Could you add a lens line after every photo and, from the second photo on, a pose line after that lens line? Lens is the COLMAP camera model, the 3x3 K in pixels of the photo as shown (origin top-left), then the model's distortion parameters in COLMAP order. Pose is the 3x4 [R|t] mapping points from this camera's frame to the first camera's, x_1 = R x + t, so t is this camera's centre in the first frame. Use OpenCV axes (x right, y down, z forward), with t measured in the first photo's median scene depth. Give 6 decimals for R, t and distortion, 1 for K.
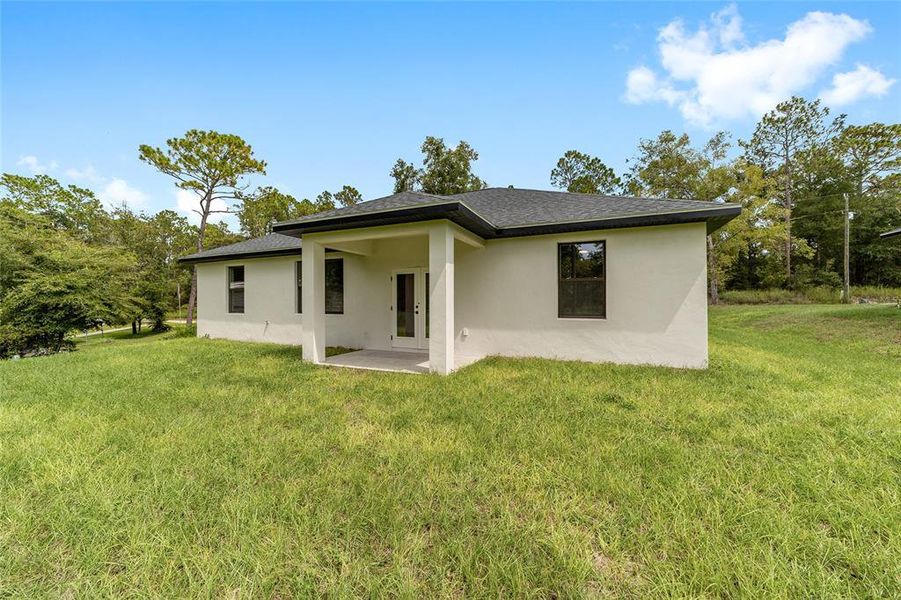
lens RADIAL K [[347.8, 0, 448.0], [0, 347.8, 302.6], [0, 0, 1]] dist [-0.016149, 0.008795]
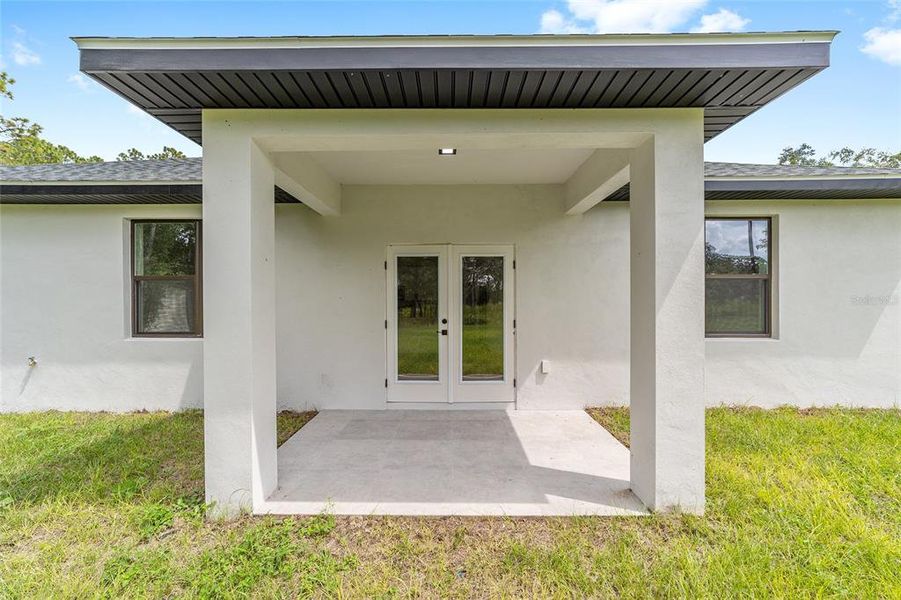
lens RADIAL K [[347.0, 0, 447.2], [0, 347.0, 305.0], [0, 0, 1]] dist [-0.017384, 0.008471]
pose [[0.916011, -0.004356, 0.401128, -0.280813], [0.000512, 0.999953, 0.009691, -0.016237], [-0.401152, -0.008671, 0.915971, 0.510197]]
